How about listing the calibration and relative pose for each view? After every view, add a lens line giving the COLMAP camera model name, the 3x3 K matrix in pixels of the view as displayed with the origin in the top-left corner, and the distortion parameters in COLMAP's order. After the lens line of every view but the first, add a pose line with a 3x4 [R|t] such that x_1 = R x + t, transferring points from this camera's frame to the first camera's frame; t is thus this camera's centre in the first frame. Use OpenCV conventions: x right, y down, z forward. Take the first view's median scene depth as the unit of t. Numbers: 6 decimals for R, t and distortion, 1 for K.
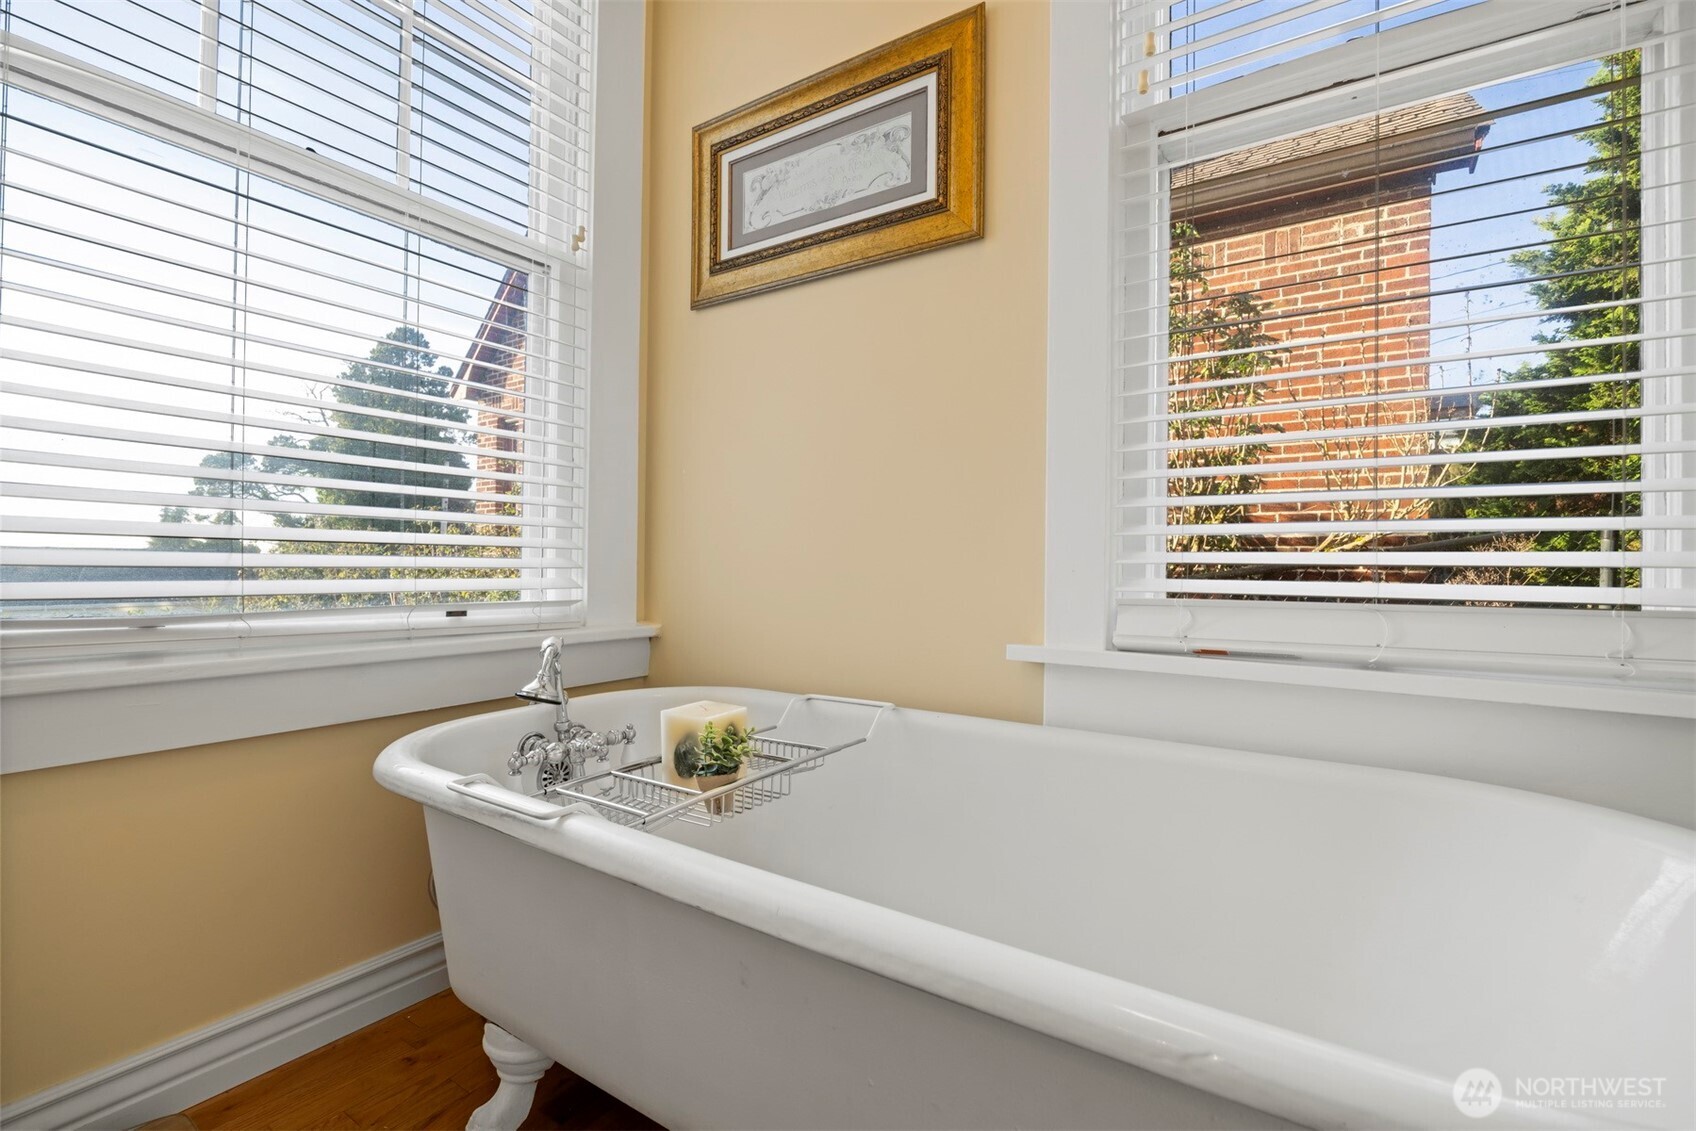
lens RADIAL K [[746.7, 0, 854.0], [0, 746.7, 558.7], [0, 0, 1]] dist [-0.004897, -0.000132]
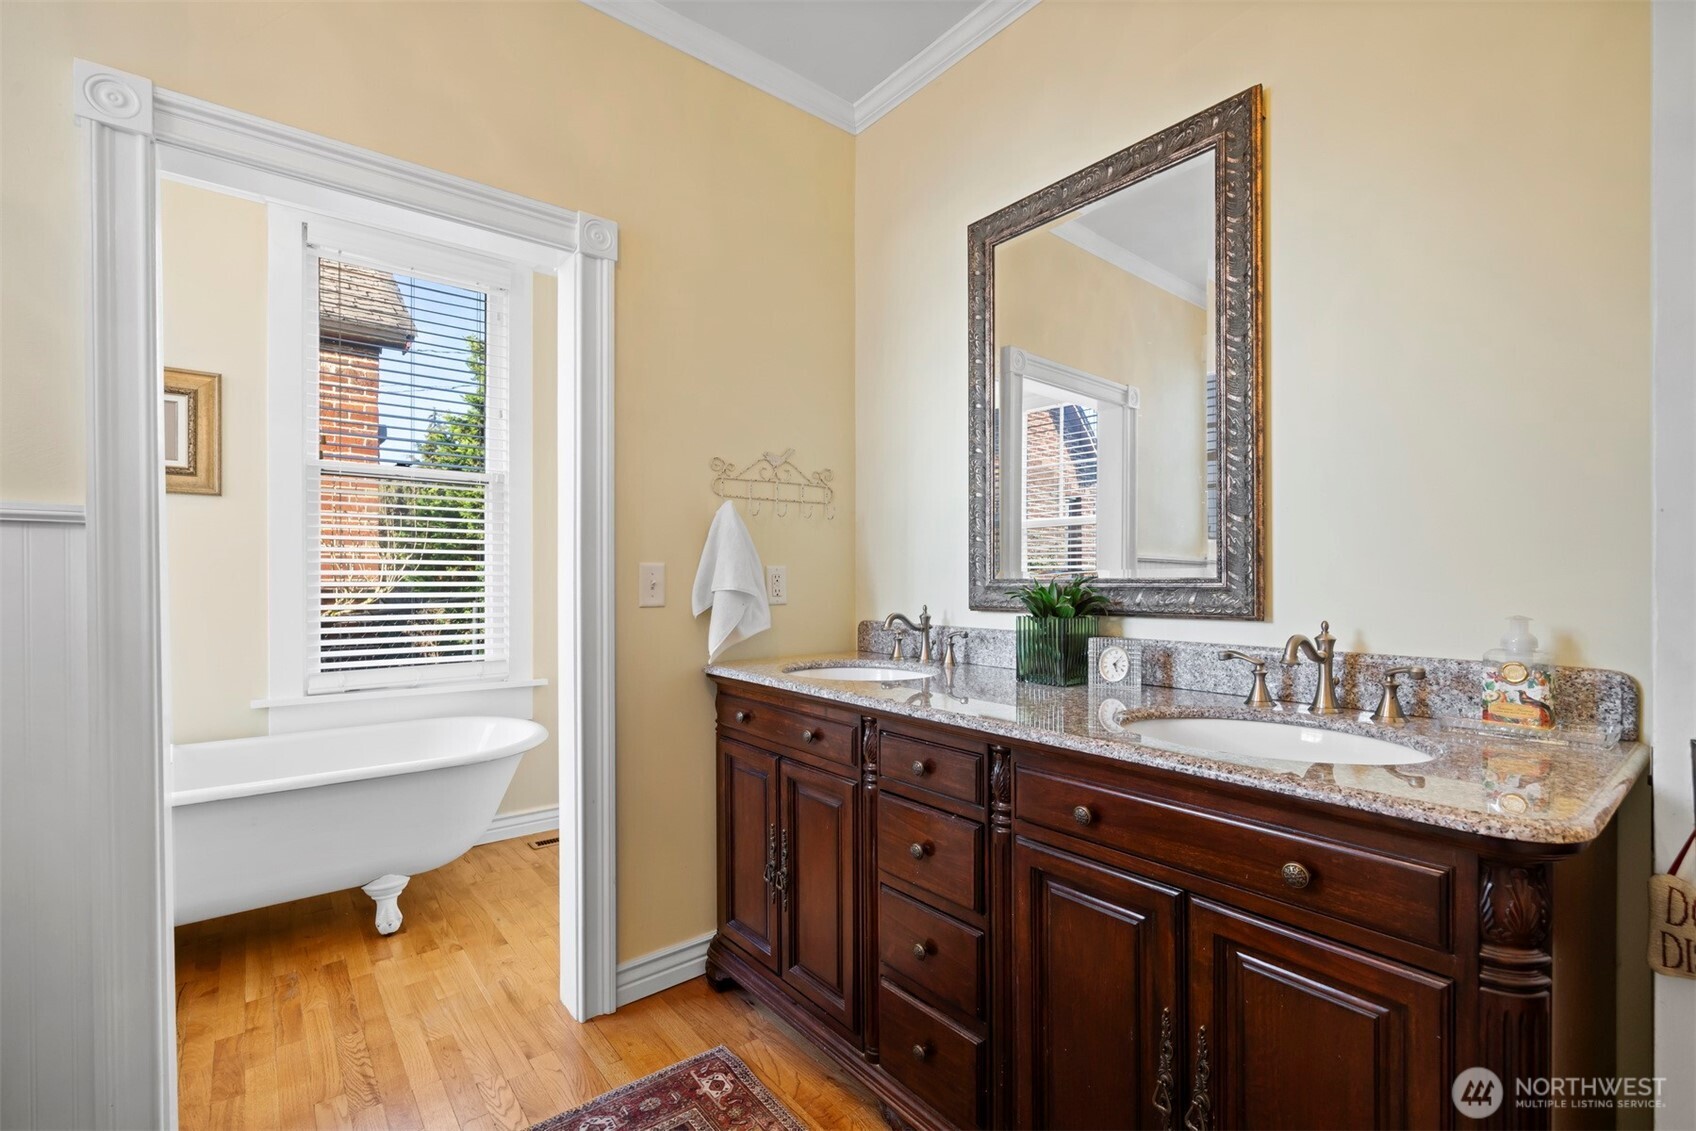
lens RADIAL K [[746.7, 0, 853.4], [0, 746.7, 580.2], [0, 0, 1]] dist [-0.004897, -0.000132]
pose [[0.301920, -0.011198, 0.953268, -1.138016], [0.001766, 0.999936, 0.011187, -0.218922], [-0.953332, -0.001694, 0.301920, -1.113159]]
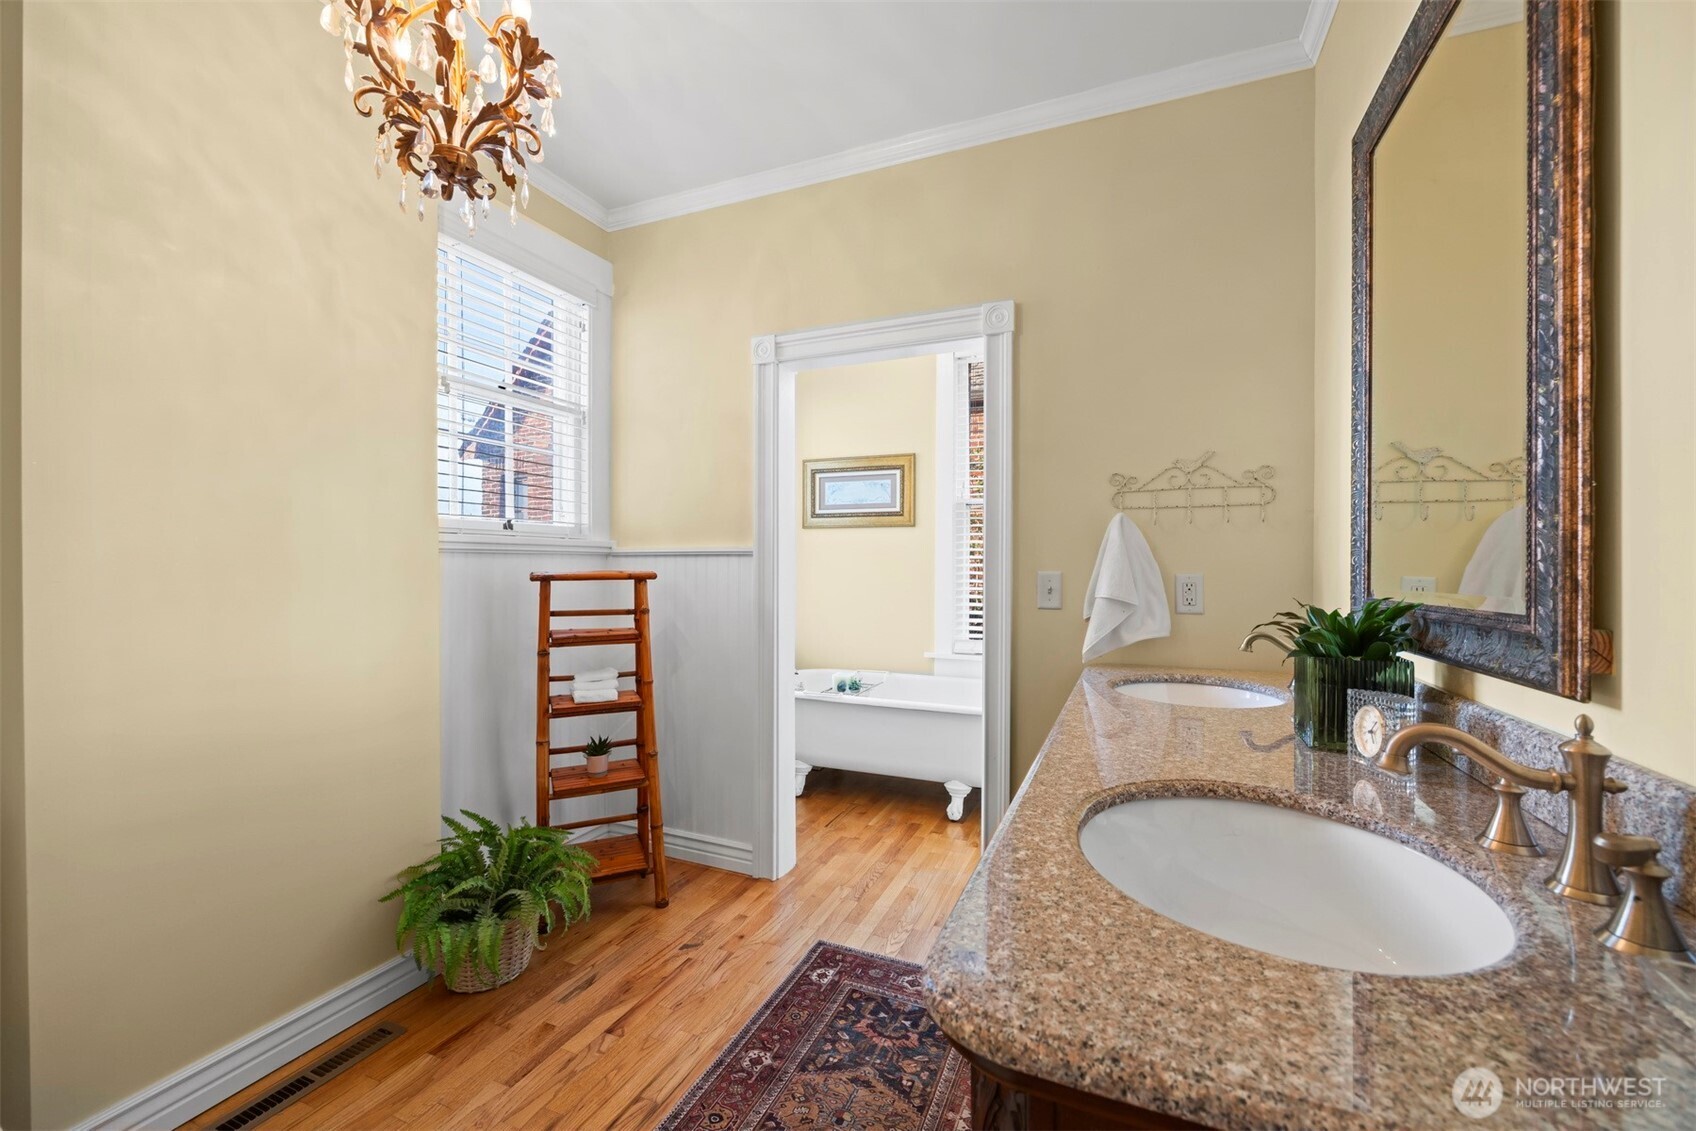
lens RADIAL K [[670.2, 0, 848.7], [0, 670.2, 565.9], [0, 0, 1]] dist [0.000168, 0.000106]
pose [[0.983166, -0.003262, 0.182687, -0.614764], [0.003109, 0.999995, 0.001125, -0.252972], [-0.182690, -0.000538, 0.983170, -1.726760]]
